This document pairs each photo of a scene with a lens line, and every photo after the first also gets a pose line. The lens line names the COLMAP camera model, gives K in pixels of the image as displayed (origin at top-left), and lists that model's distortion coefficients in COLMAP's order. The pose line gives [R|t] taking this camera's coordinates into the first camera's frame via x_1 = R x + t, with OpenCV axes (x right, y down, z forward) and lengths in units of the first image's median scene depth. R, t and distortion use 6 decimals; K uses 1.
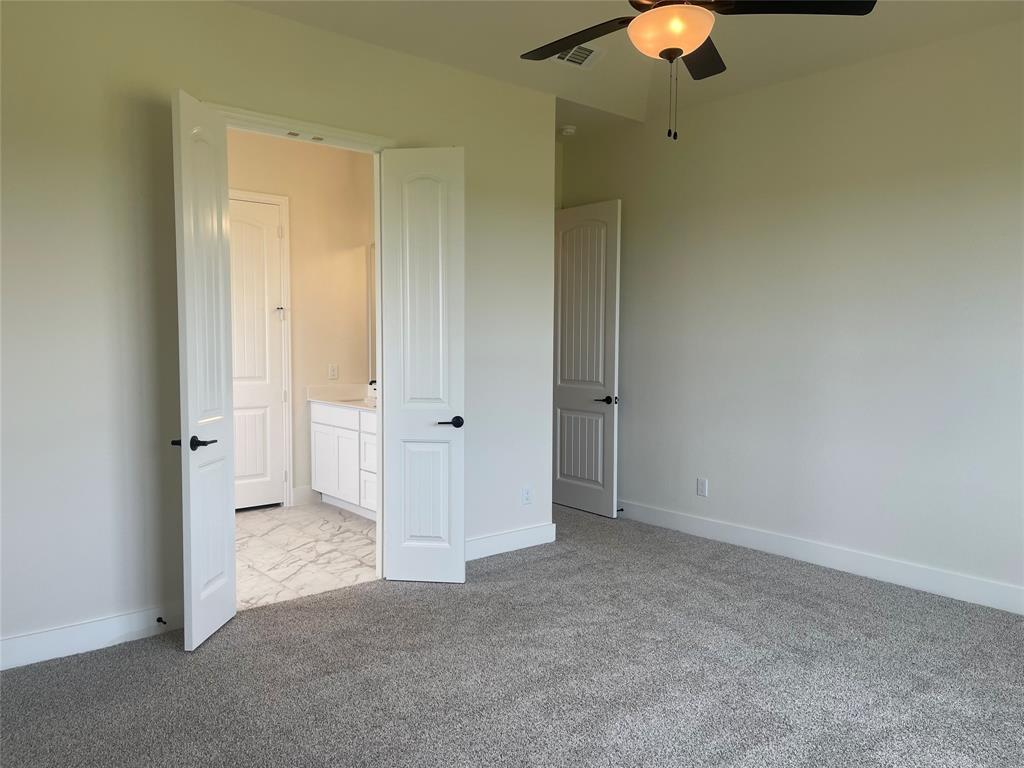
lens RADIAL K [[752.4, 0, 512.9], [0, 752.4, 384.2], [0, 0, 1]] dist [0.023927, -0.000773]
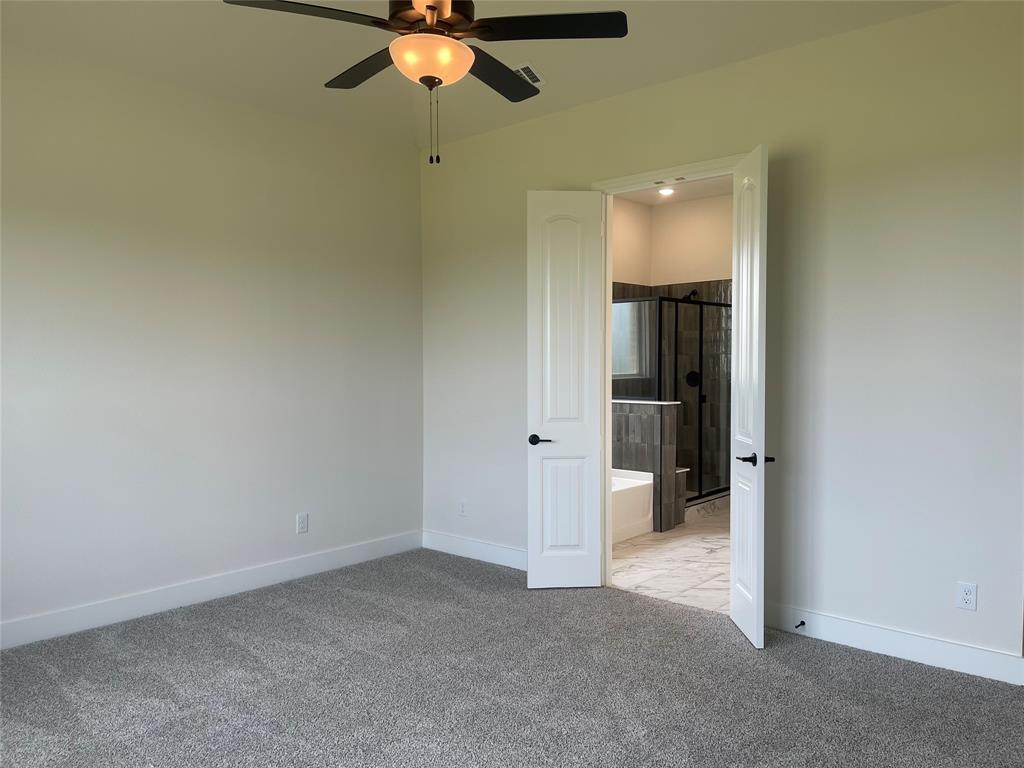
lens RADIAL K [[752.4, 0, 513.0], [0, 752.4, 385.5], [0, 0, 1]] dist [0.023927, -0.000773]
pose [[0.145864, 0.025407, -0.988978, 0.827069], [-0.049419, 0.998609, 0.018366, -0.040594], [0.988070, 0.046195, 0.146916, 0.664228]]
